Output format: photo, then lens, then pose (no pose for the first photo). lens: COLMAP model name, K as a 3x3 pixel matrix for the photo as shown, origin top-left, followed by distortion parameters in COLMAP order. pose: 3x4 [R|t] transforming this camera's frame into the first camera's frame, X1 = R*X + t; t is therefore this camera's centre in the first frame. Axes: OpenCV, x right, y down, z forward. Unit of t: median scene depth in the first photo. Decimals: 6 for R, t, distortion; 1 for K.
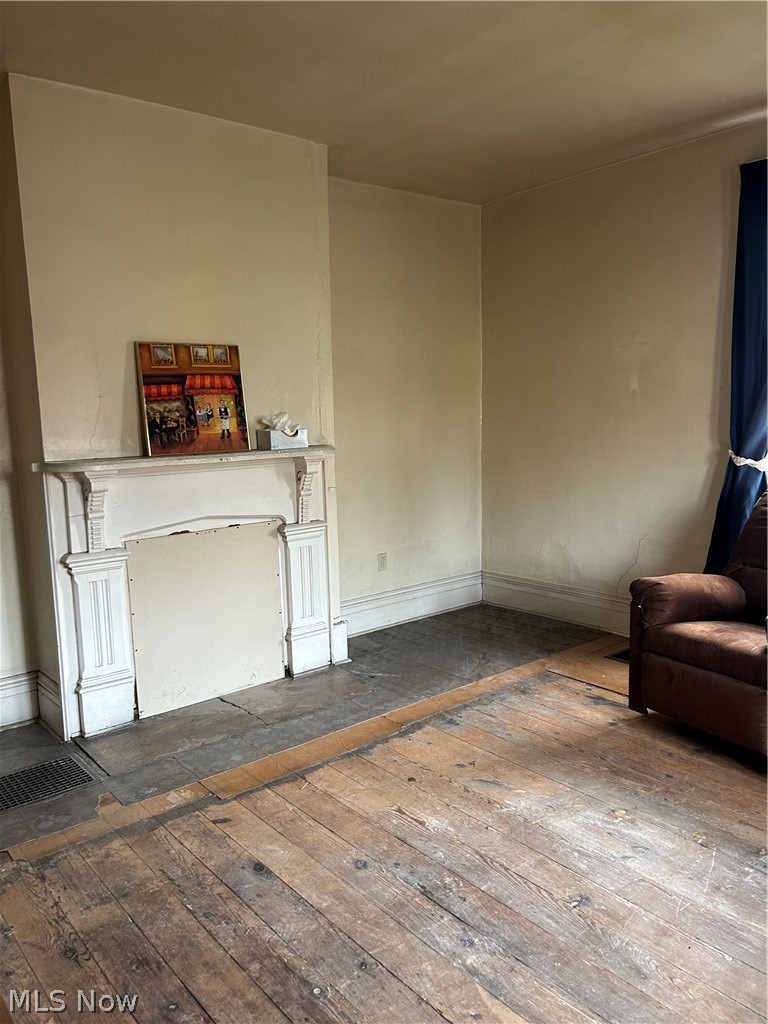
lens RADIAL K [[770.7, 0, 380.0], [0, 770.7, 511.6], [0, 0, 1]] dist [0.005595, 0.001035]
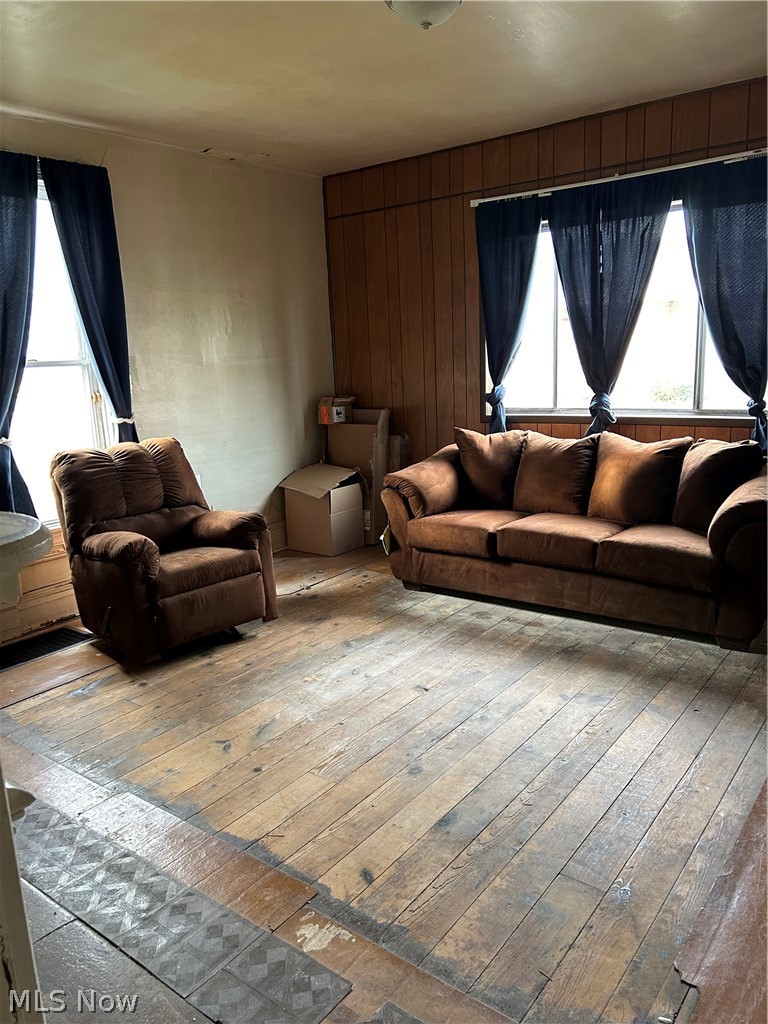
lens RADIAL K [[770.7, 0, 379.9], [0, 770.7, 513.2], [0, 0, 1]] dist [0.005595, 0.001035]
pose [[-0.217611, -0.171476, 0.960855, -0.924802], [0.191260, 0.957869, 0.214259, -0.137768], [-0.957113, 0.230398, -0.175646, 1.041318]]
